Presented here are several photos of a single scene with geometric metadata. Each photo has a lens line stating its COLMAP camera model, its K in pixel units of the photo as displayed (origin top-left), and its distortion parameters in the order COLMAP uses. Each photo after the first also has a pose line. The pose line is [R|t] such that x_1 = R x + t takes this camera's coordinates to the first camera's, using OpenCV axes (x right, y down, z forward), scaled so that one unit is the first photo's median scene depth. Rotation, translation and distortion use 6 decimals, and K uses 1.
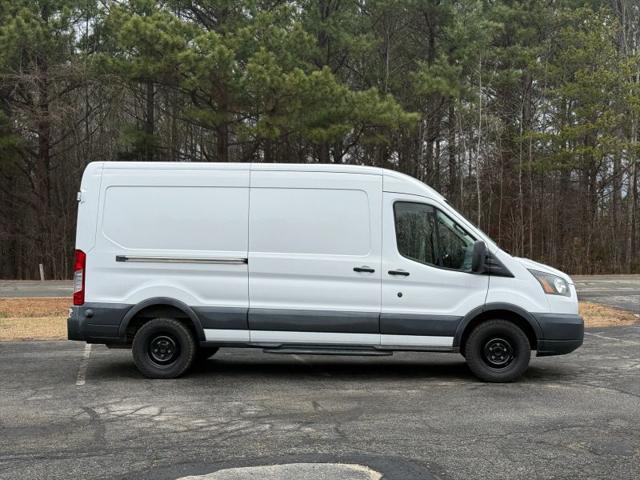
lens RADIAL K [[922.0, 0, 320.2], [0, 922.0, 239.0], [0, 0, 1]] dist [0.051888, 0.000000]
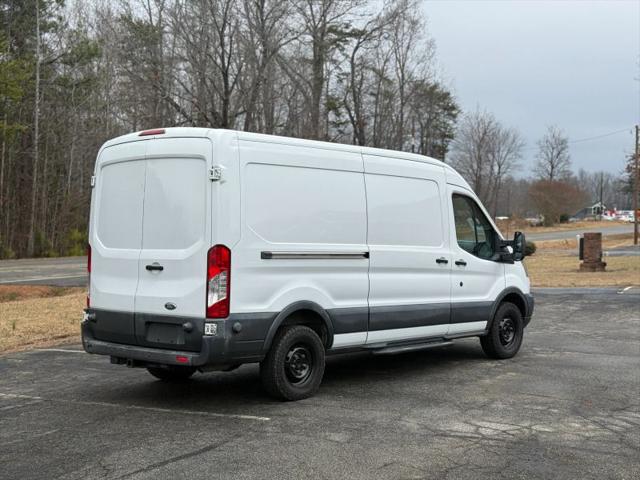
lens RADIAL K [[922.0, 0, 320.2], [0, 922.0, 238.7], [0, 0, 1]] dist [0.051888, 0.000000]
pose [[0.634257, -0.009423, 0.773065, -0.801591], [-0.004248, 0.999868, 0.015673, -0.005674], [-0.773111, -0.013225, 0.634133, 0.465345]]
